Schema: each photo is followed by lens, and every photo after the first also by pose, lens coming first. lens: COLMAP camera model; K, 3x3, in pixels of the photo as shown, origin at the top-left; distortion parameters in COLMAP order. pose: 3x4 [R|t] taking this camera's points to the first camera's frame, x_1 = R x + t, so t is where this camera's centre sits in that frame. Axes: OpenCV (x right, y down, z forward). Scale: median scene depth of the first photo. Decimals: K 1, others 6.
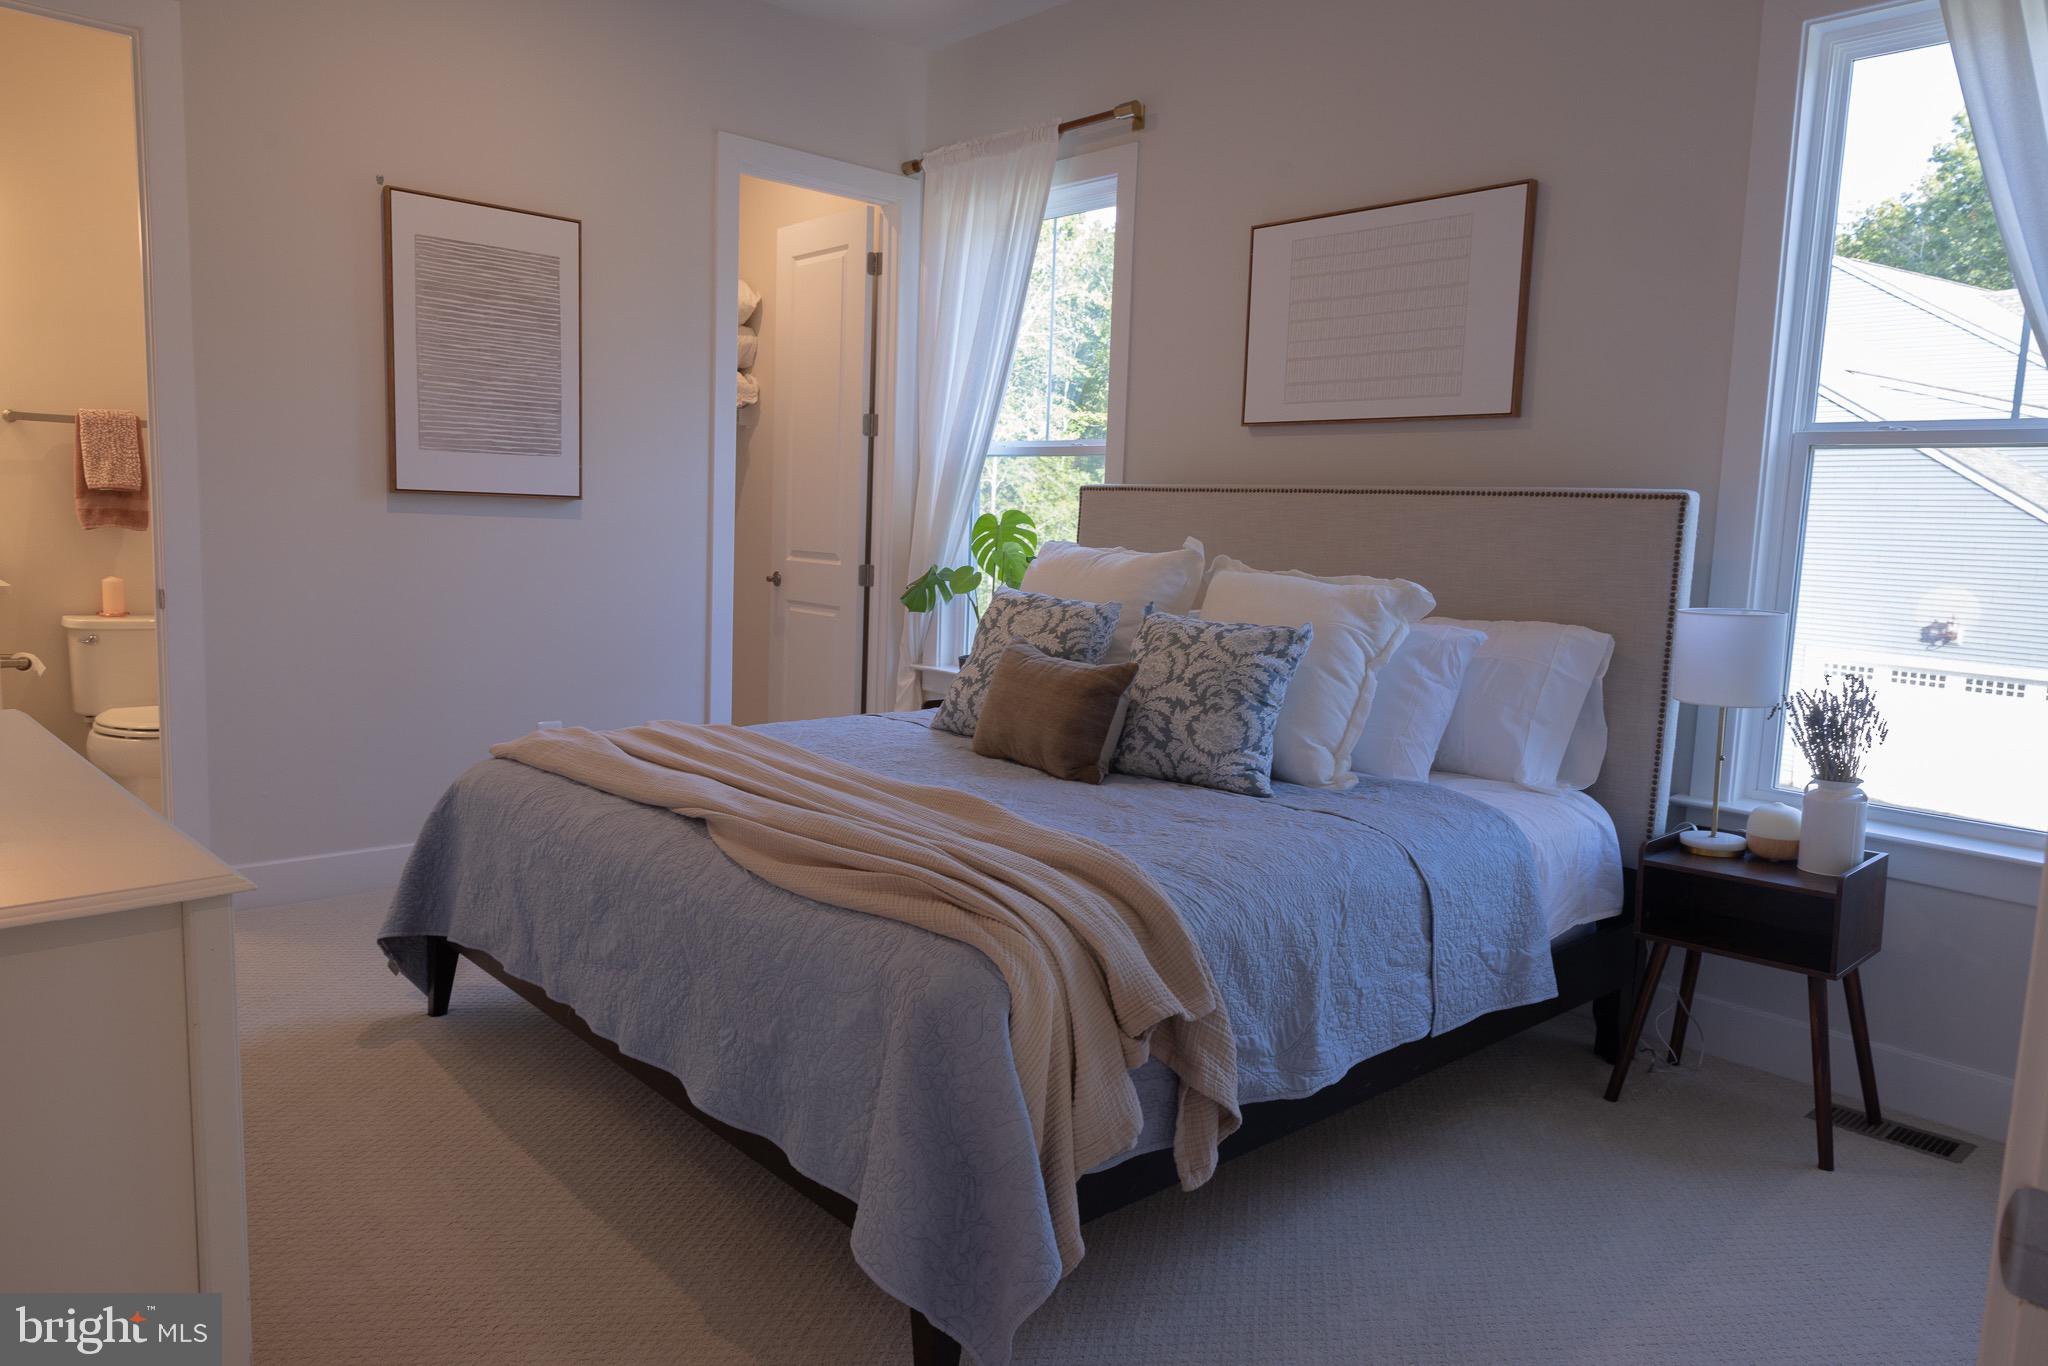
lens RADIAL K [[1357.5, 0, 1022.9], [0, 1357.5, 688.7], [0, 0, 1]] dist [-0.000548, 0.001436]
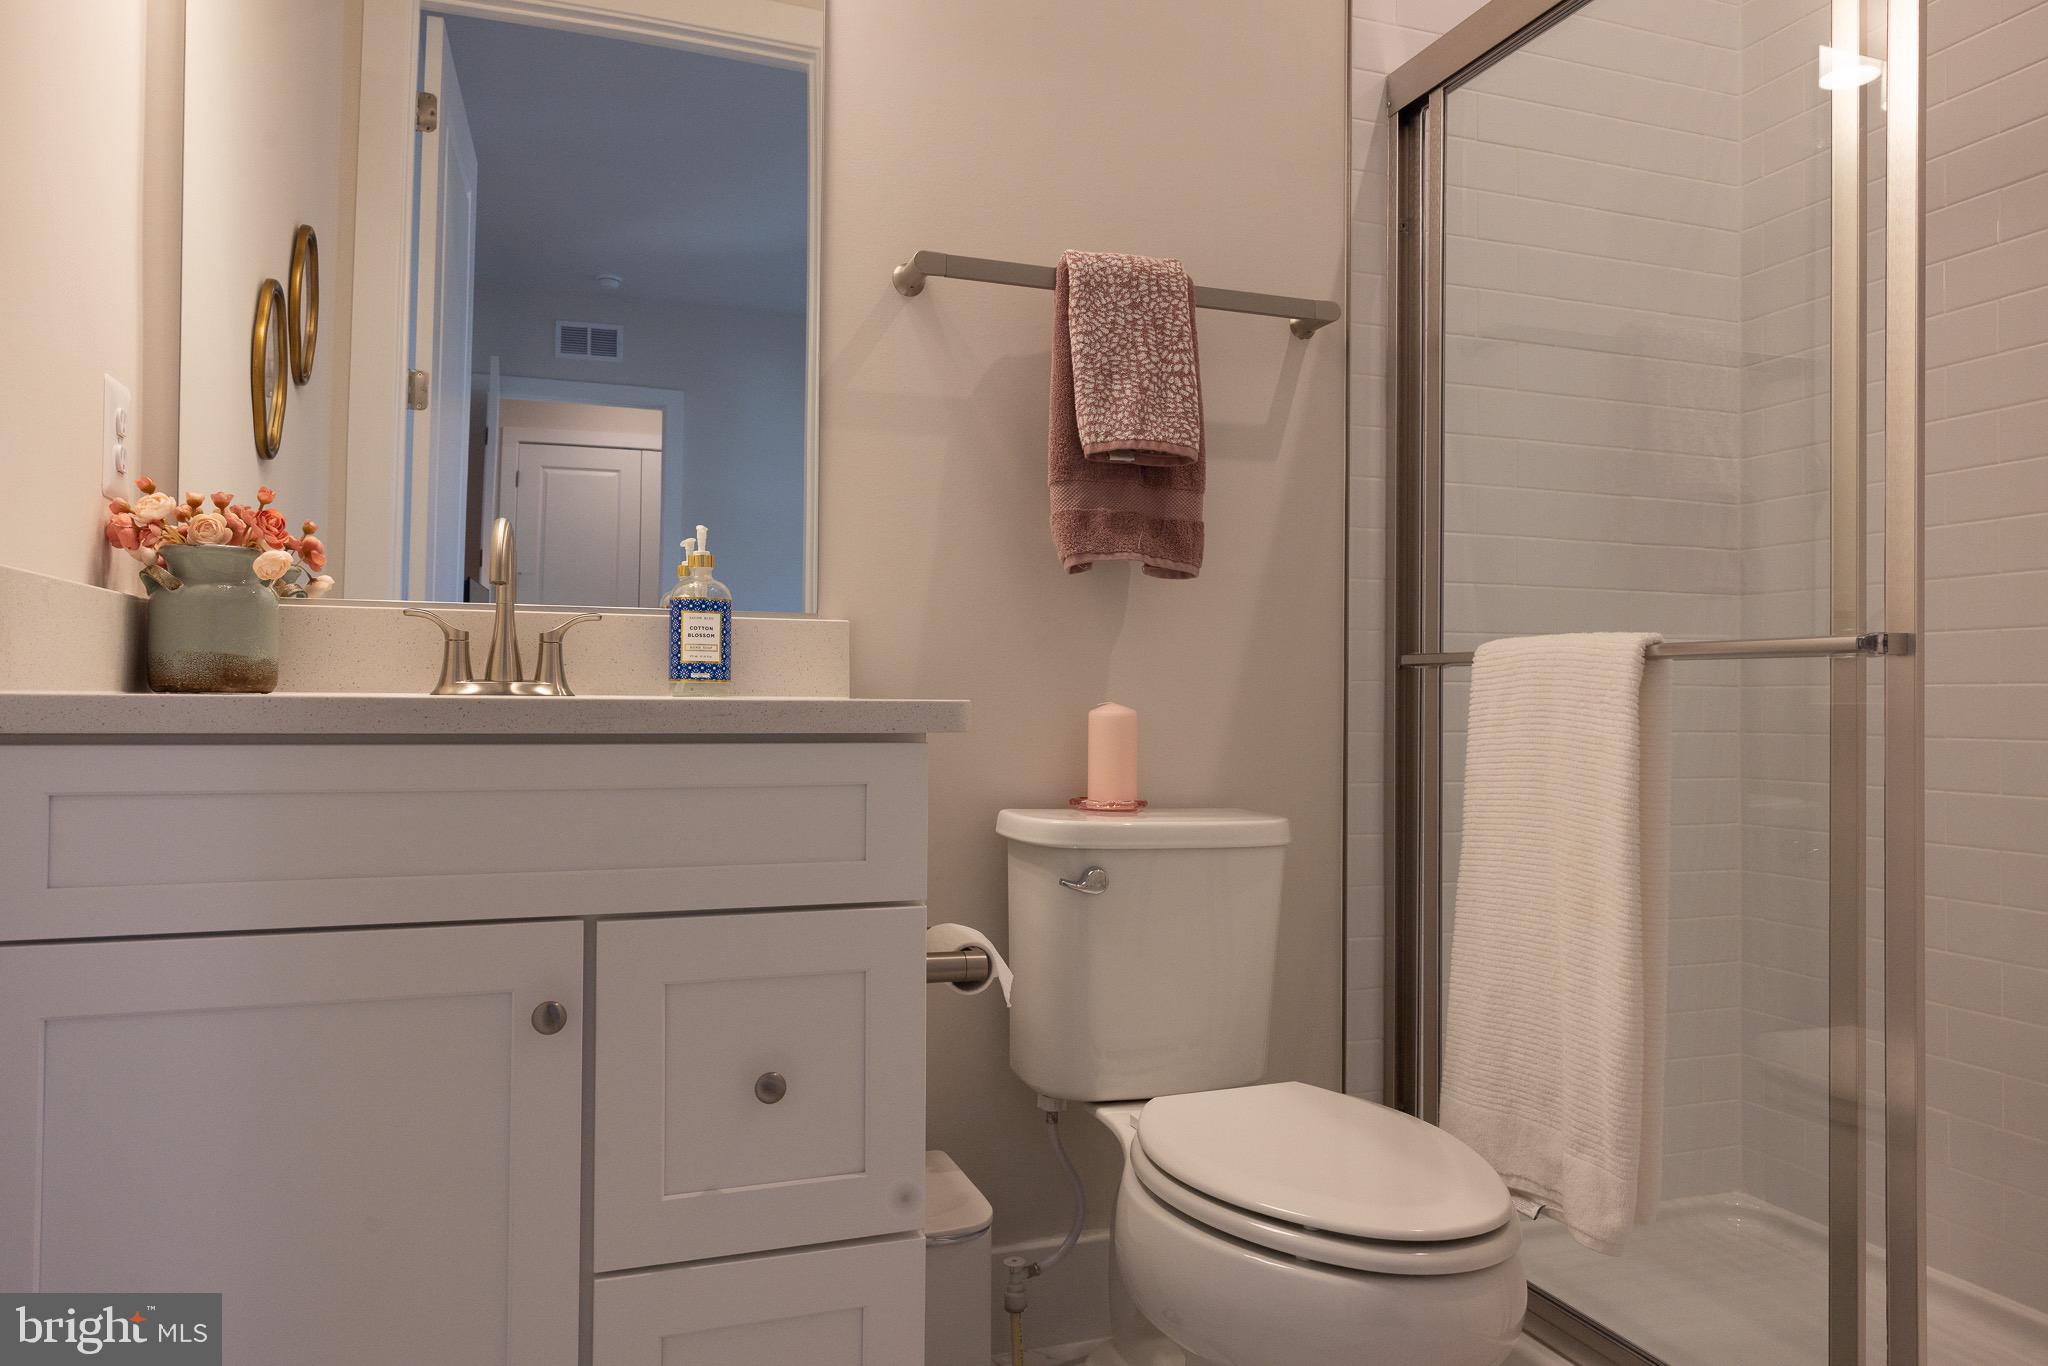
lens RADIAL K [[1374.3, 0, 1021.9], [0, 1374.3, 685.4], [0, 0, 1]] dist [0.001733, 0.001806]
pose [[0.923159, -0.031431, -0.383132, -0.852109], [-0.024848, 0.989689, -0.141062, -0.052399], [0.383615, 0.139742, 0.912859, 1.006880]]
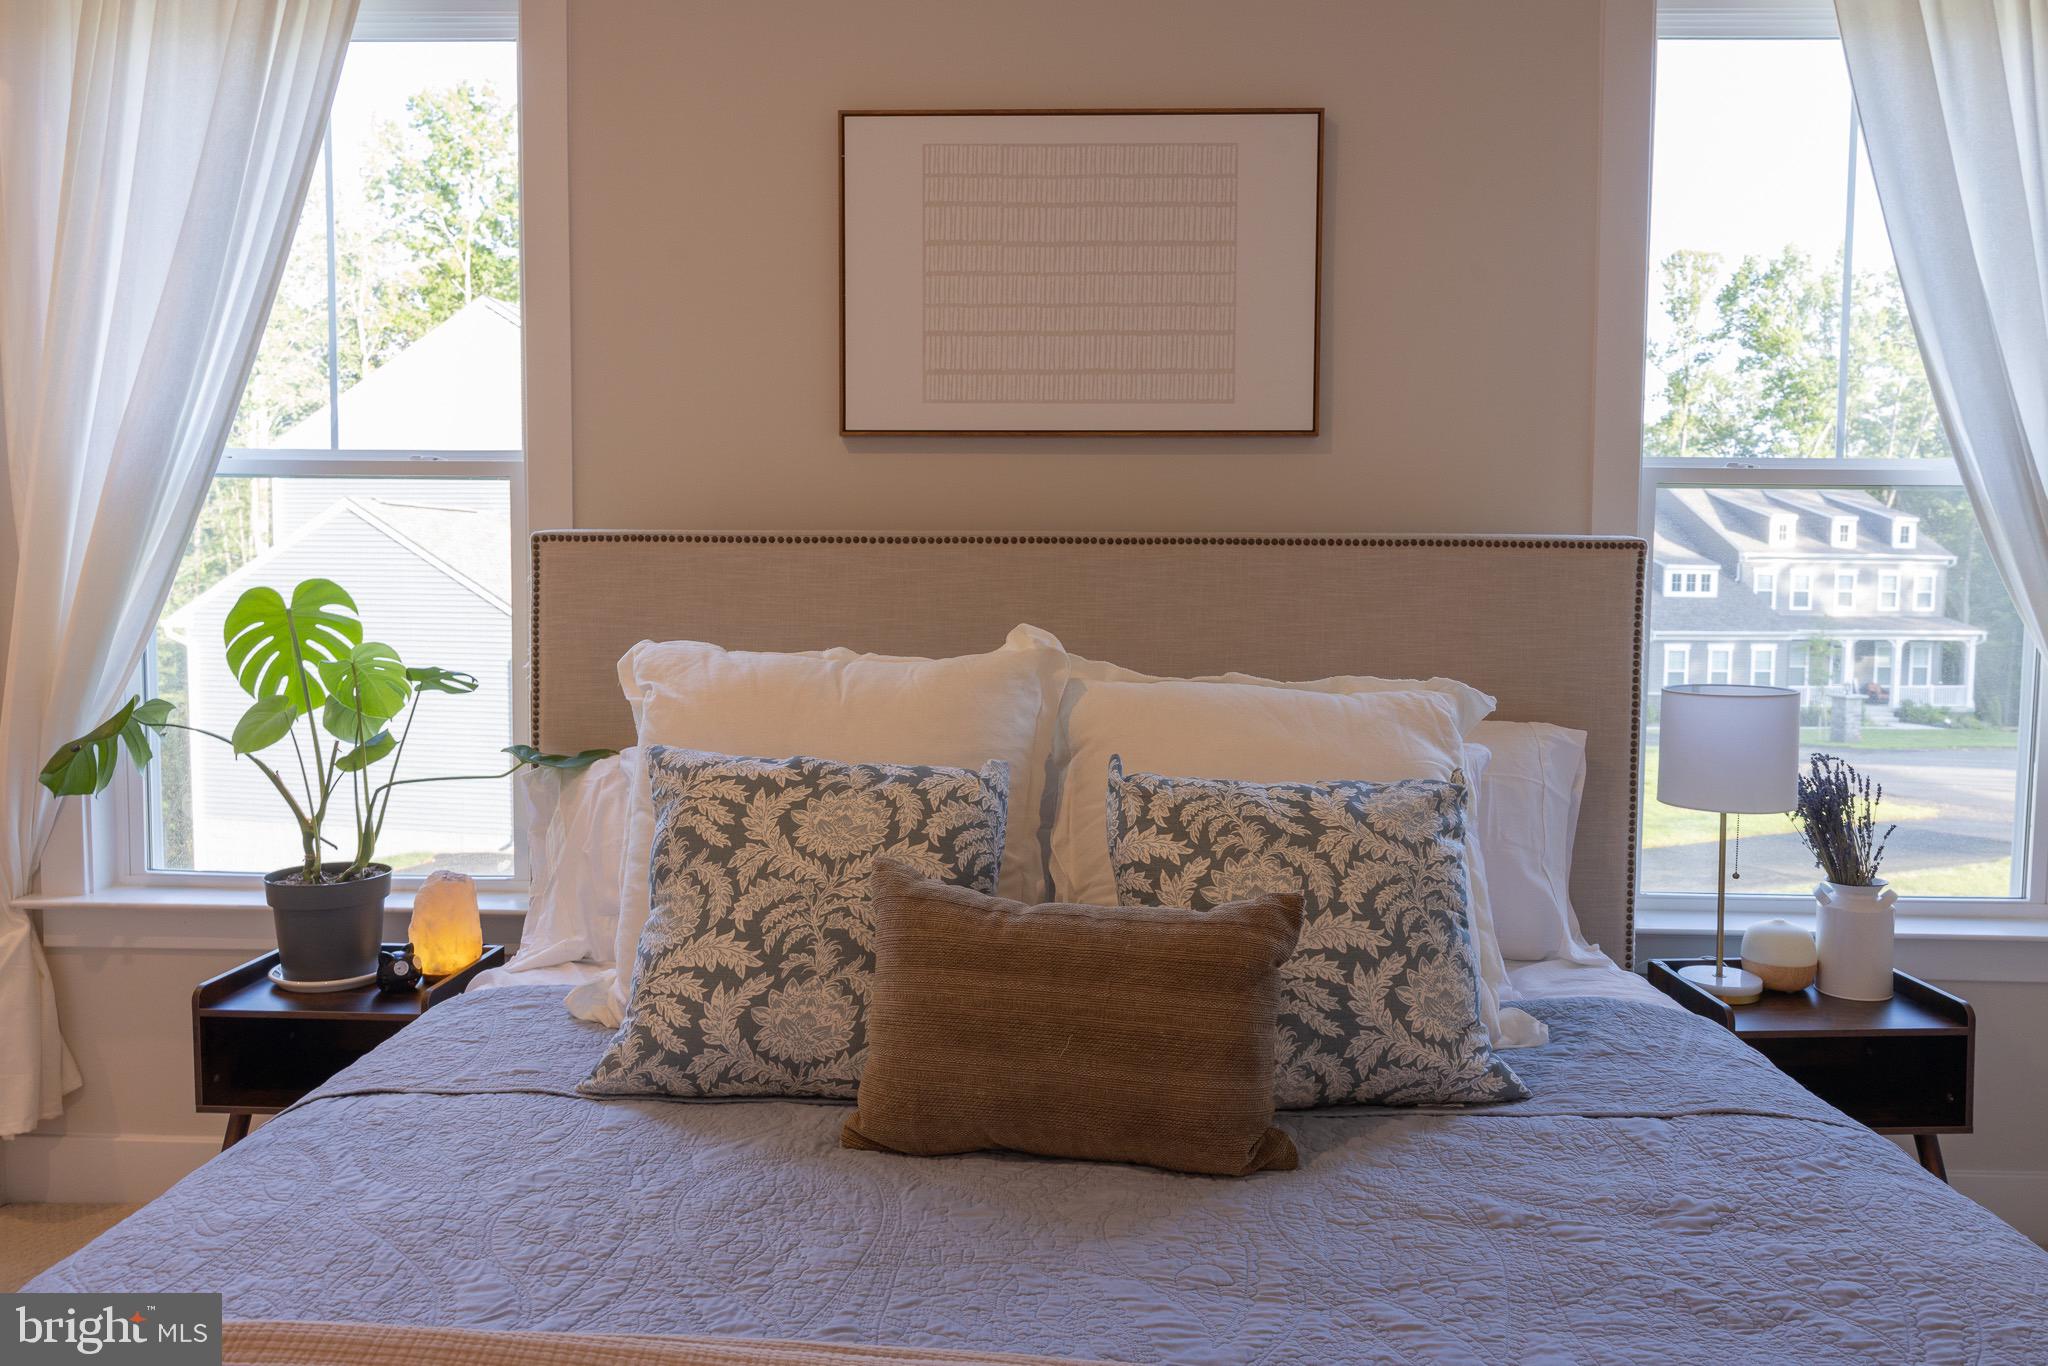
lens RADIAL K [[1410.0, 0, 1020.2], [0, 1410.0, 677.3], [0, 0, 1]] dist [-0.008364, 0.005575]
pose [[0.694454, -0.077297, 0.715373, -0.315821], [0.108707, 0.994072, 0.001883, -0.099555], [-0.711278, 0.076459, 0.698740, 0.652748]]
